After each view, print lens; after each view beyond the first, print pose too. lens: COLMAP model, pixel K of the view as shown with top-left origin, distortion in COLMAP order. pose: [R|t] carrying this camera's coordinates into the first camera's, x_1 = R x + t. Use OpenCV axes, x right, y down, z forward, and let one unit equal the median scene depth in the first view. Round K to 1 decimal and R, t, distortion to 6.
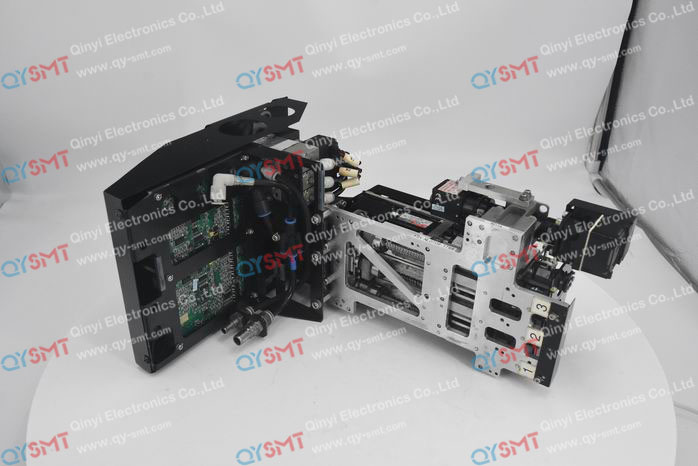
lens RADIAL K [[639.0, 0, 349.0], [0, 639.0, 233.0], [0, 0, 1]] dist [0.002084, -0.000834]
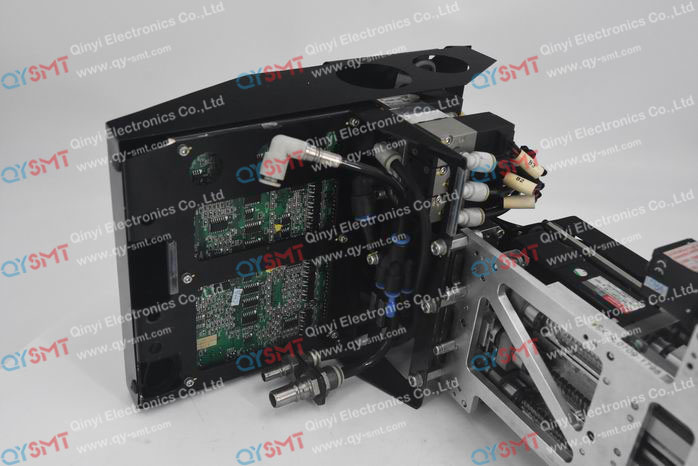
lens RADIAL K [[773.1, 0, 349.0], [0, 773.1, 233.0], [0, 0, 1]] dist [0.051558, -0.003879]
pose [[0.919074, 0.252414, -0.302639, 0.086198], [-0.250693, 0.967010, 0.045210, -0.045866], [0.304067, 0.034318, 0.952032, 0.283801]]
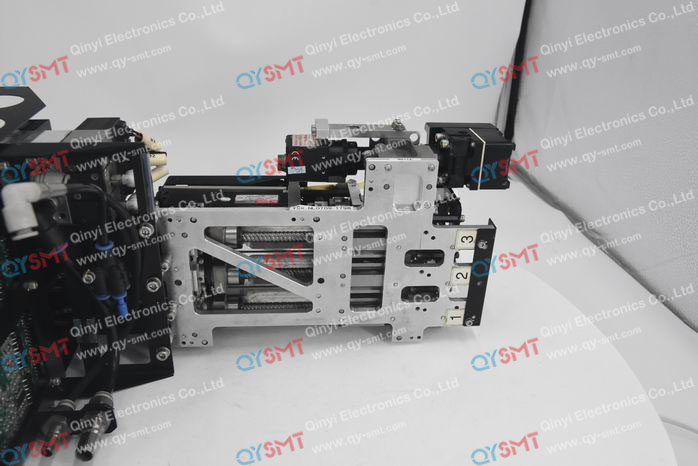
lens RADIAL K [[599.0, 0, 349.0], [0, 599.0, 233.0], [0, 0, 1]] dist [-0.058966, -0.001490]
pose [[0.758683, -0.285908, 0.585368, -0.255448], [0.299009, 0.951137, 0.077020, -0.002926], [-0.578786, 0.116597, 0.807101, 0.367967]]
